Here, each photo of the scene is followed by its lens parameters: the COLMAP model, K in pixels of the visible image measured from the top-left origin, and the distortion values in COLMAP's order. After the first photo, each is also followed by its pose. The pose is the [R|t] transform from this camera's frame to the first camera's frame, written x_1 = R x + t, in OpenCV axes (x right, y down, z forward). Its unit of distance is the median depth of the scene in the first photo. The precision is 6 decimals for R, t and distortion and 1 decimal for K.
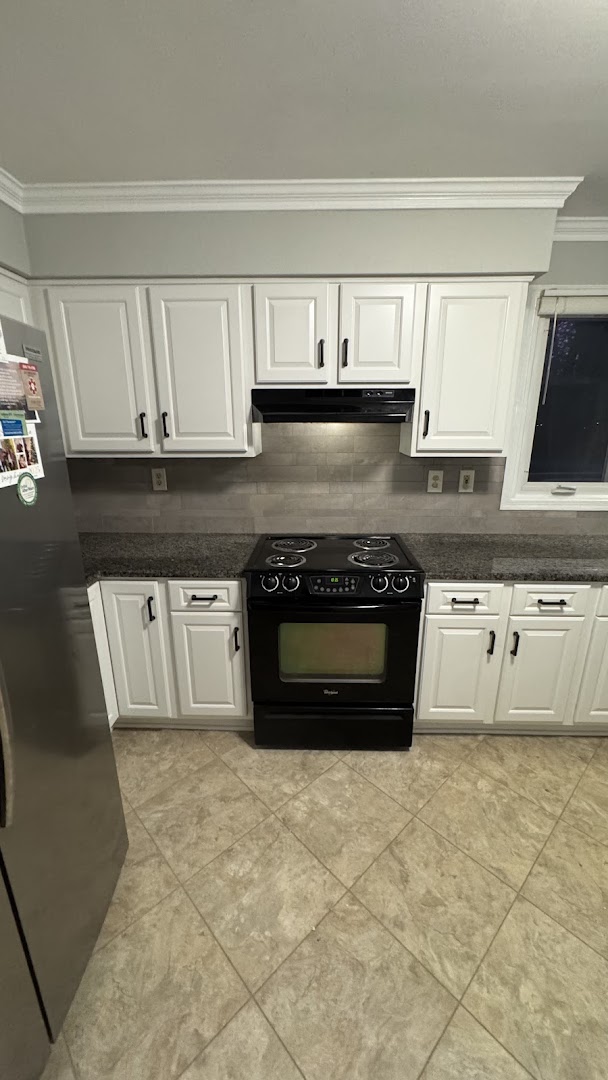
lens RADIAL K [[429.1, 0, 305.8], [0, 429.1, 540.1], [0, 0, 1]] dist [-0.003506, 0.000439]
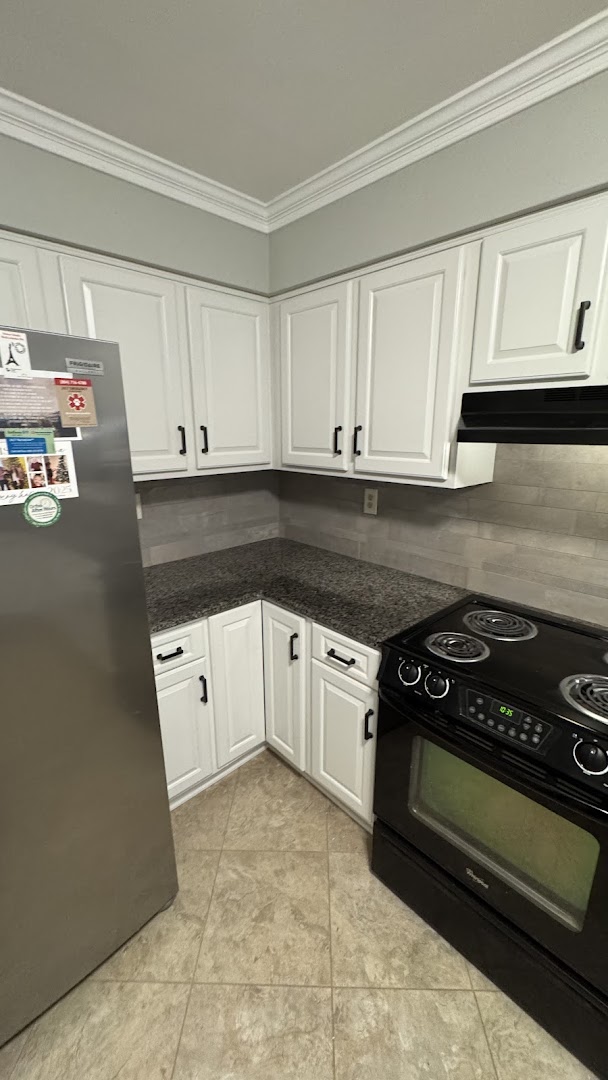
lens RADIAL K [[429.1, 0, 306.1], [0, 429.1, 540.3], [0, 0, 1]] dist [-0.003506, 0.000439]
pose [[0.711179, 0.183462, -0.678651, 0.217428], [-0.197818, 0.978566, 0.057239, -0.110418], [0.674606, 0.093542, 0.732227, 0.348010]]
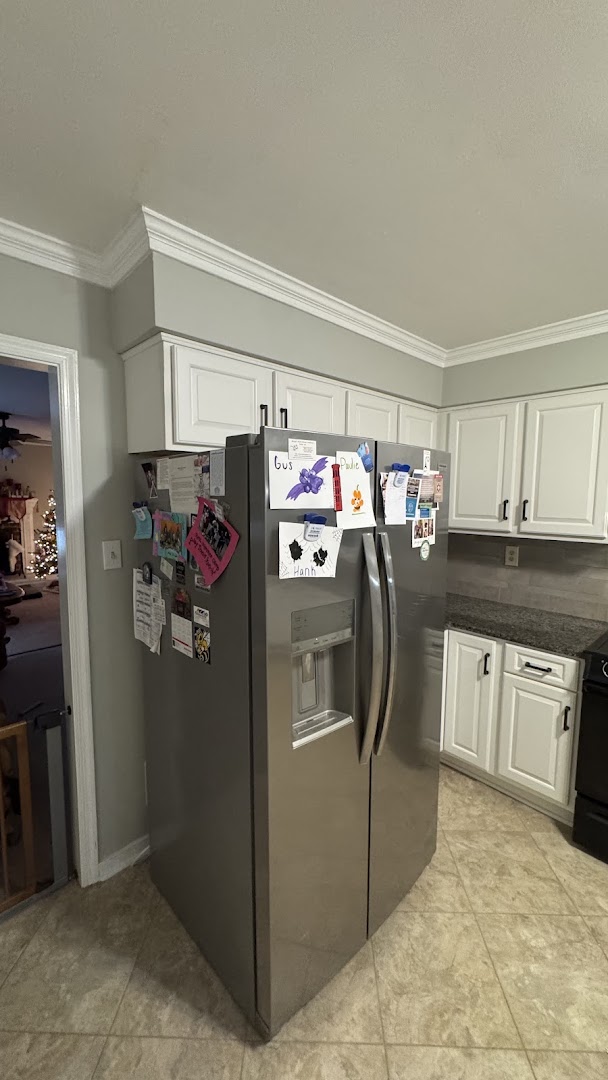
lens RADIAL K [[429.1, 0, 307.1], [0, 429.1, 540.9], [0, 0, 1]] dist [-0.003506, 0.000439]
pose [[0.711493, 0.084020, -0.697652, 0.073981], [-0.204113, 0.974730, -0.090773, 0.040381], [0.672395, 0.206984, 0.710663, -0.217239]]
